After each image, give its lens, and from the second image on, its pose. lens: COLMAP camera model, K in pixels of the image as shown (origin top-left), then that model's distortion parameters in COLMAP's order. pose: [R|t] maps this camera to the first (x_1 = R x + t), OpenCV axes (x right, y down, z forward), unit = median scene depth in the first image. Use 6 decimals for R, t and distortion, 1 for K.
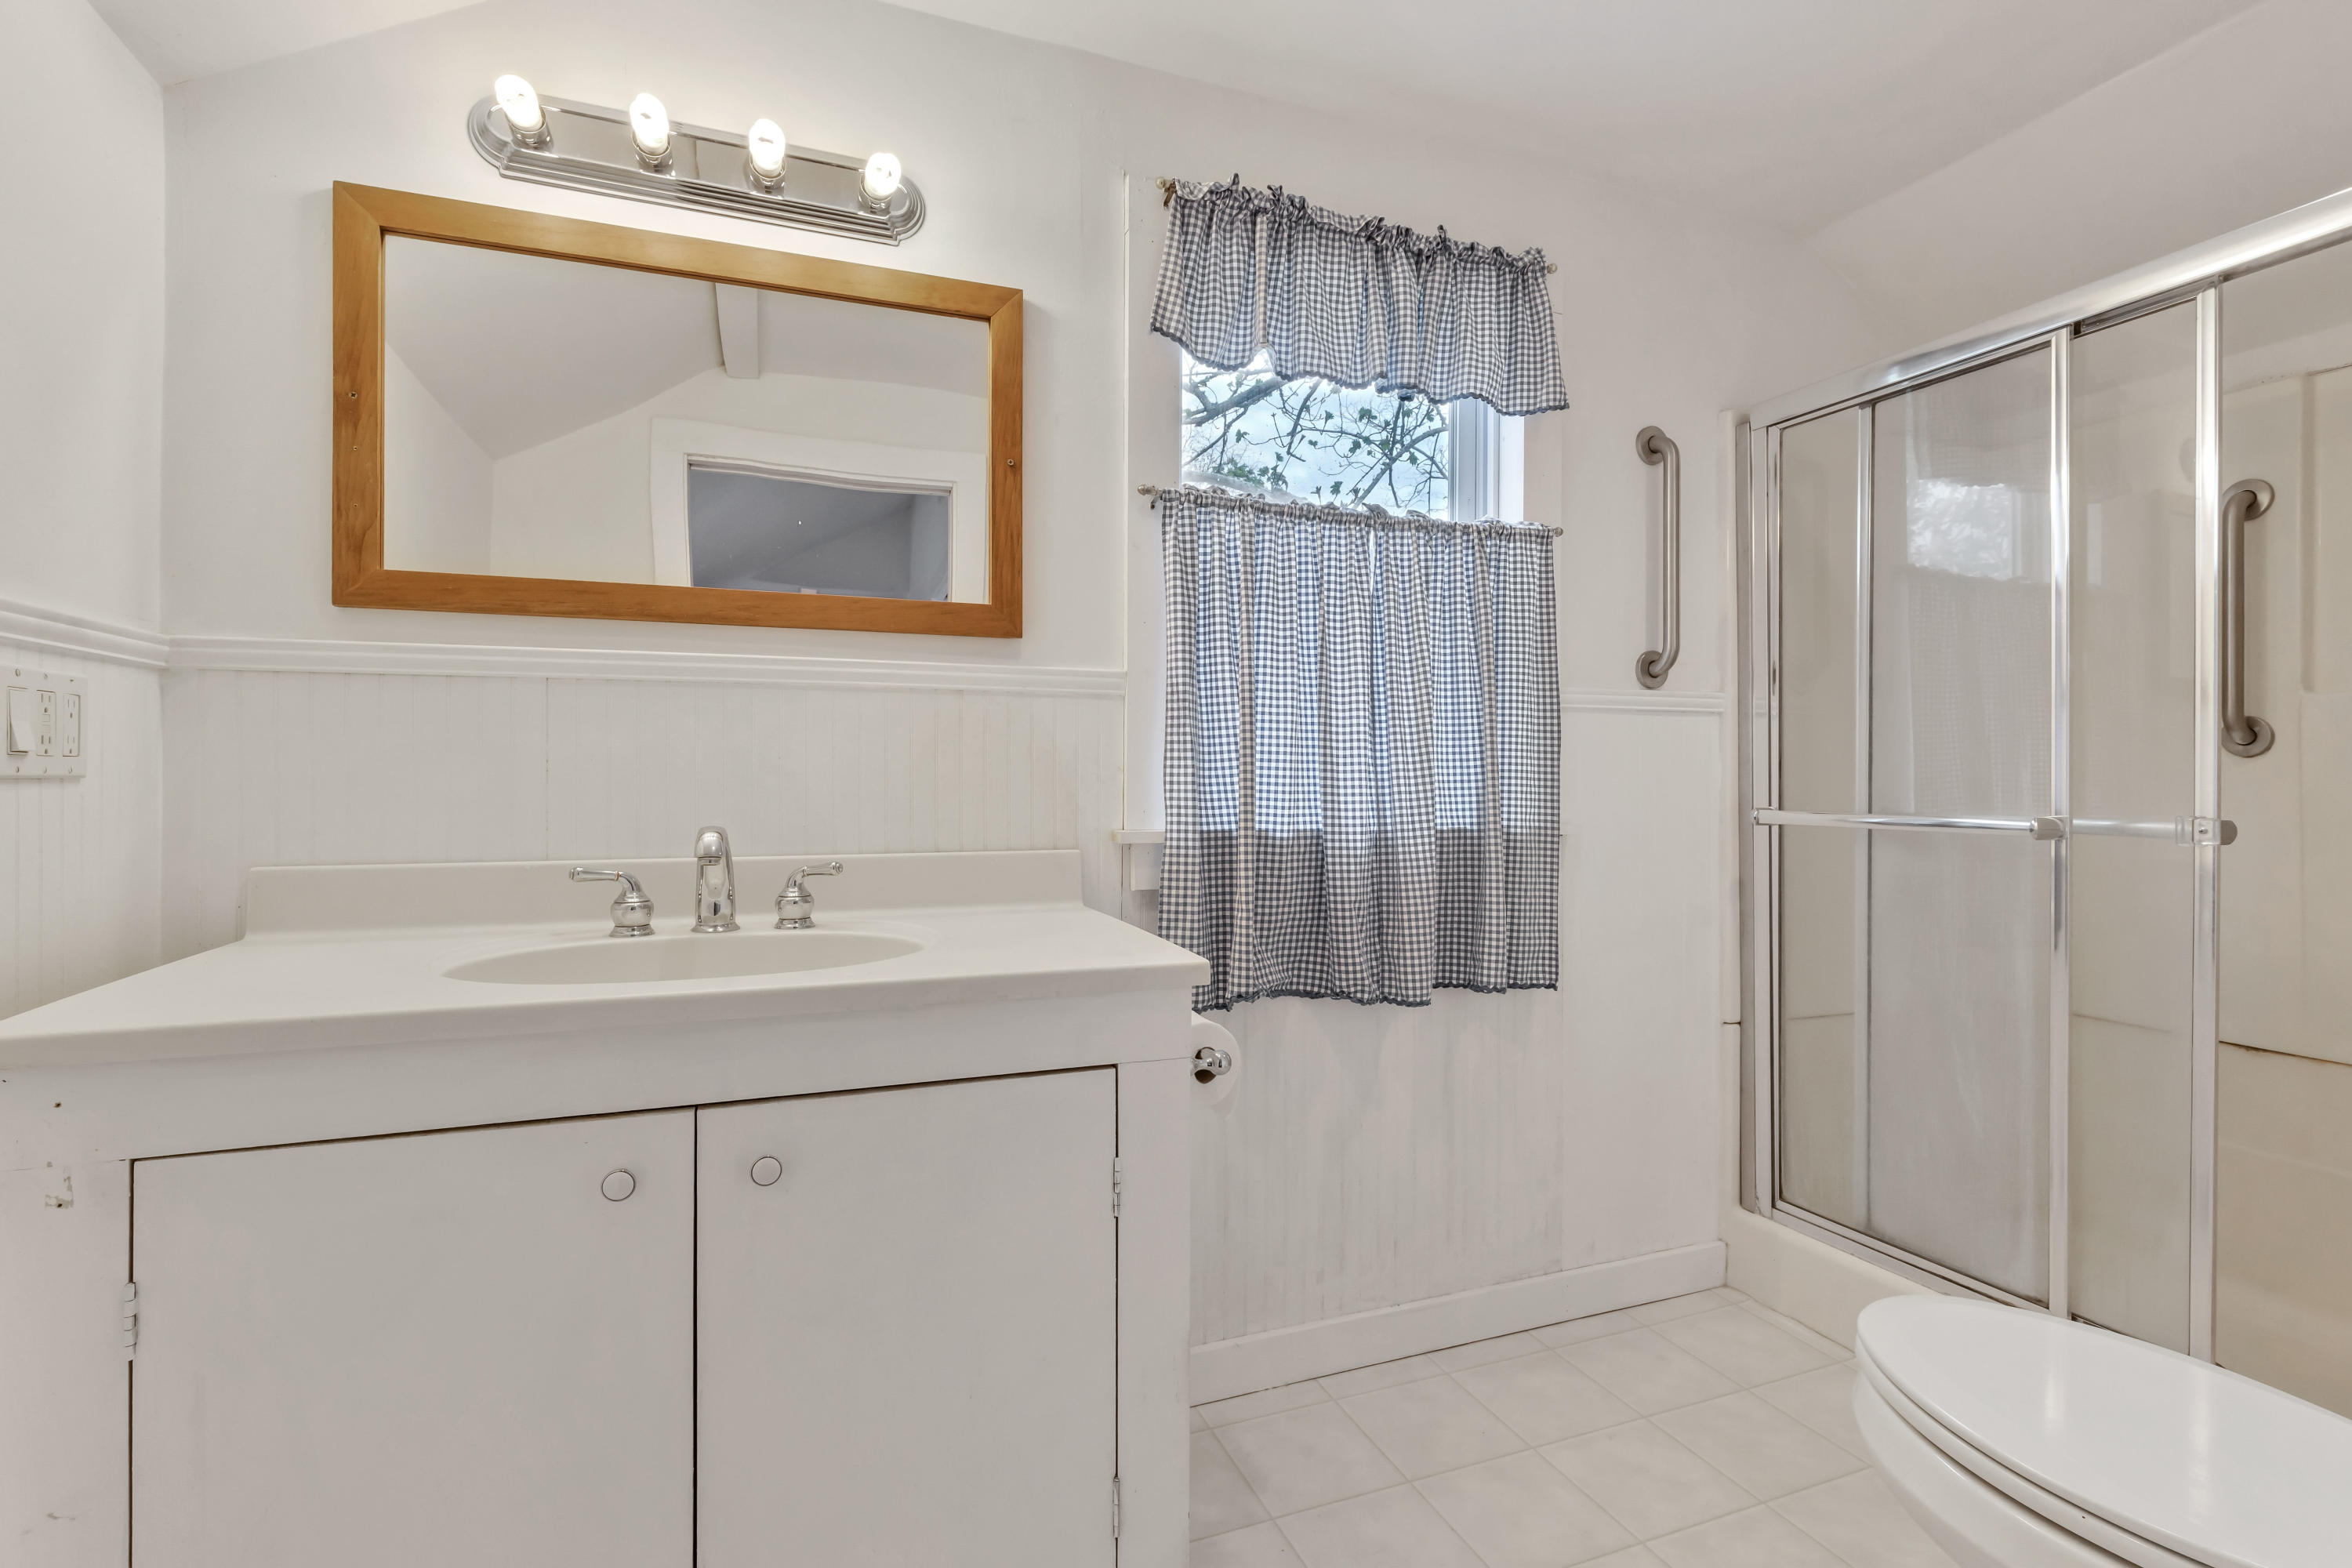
lens RADIAL K [[1130.8, 0, 1178.4], [0, 1130.8, 775.3], [0, 0, 1]] dist [0.001670, 0.000100]
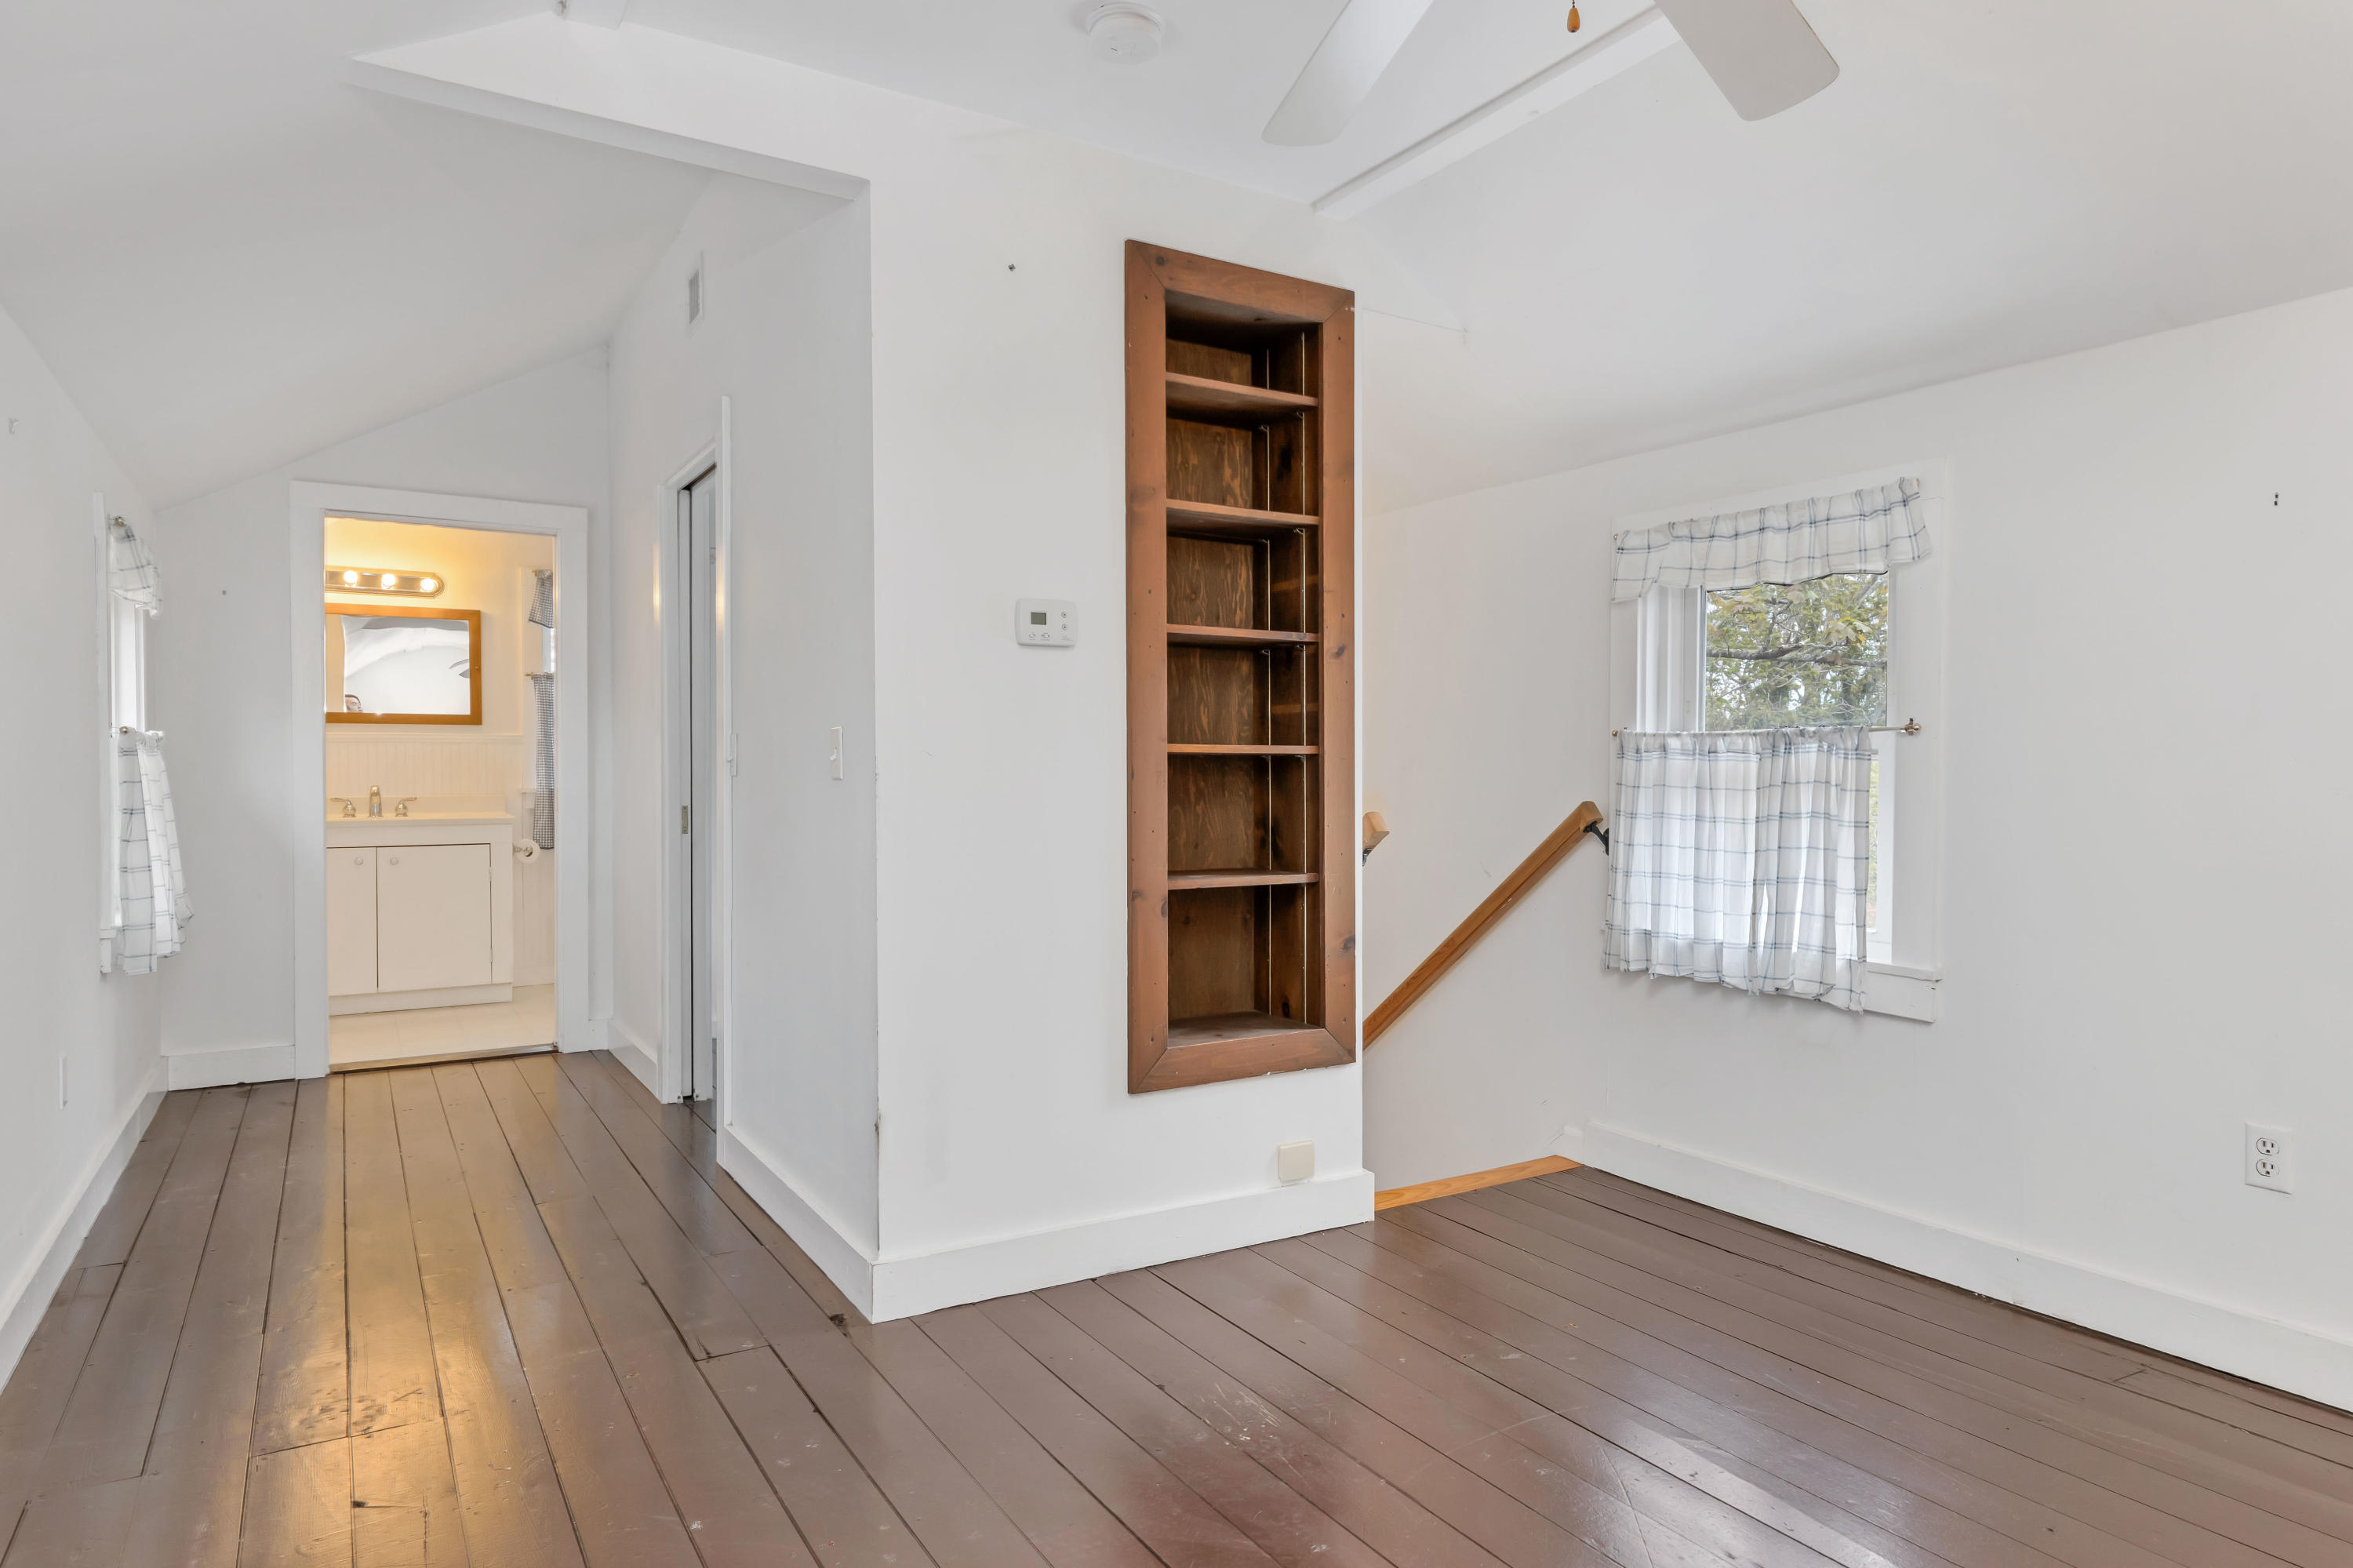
lens RADIAL K [[1289.7, 0, 1173.4], [0, 1289.7, 791.6], [0, 0, 1]] dist [-0.004309, -0.000943]
pose [[0.980837, -0.007538, 0.194686, 1.125836], [0.003584, 0.999780, 0.020655, -0.006325], [-0.194799, -0.019562, 0.980648, -3.087592]]
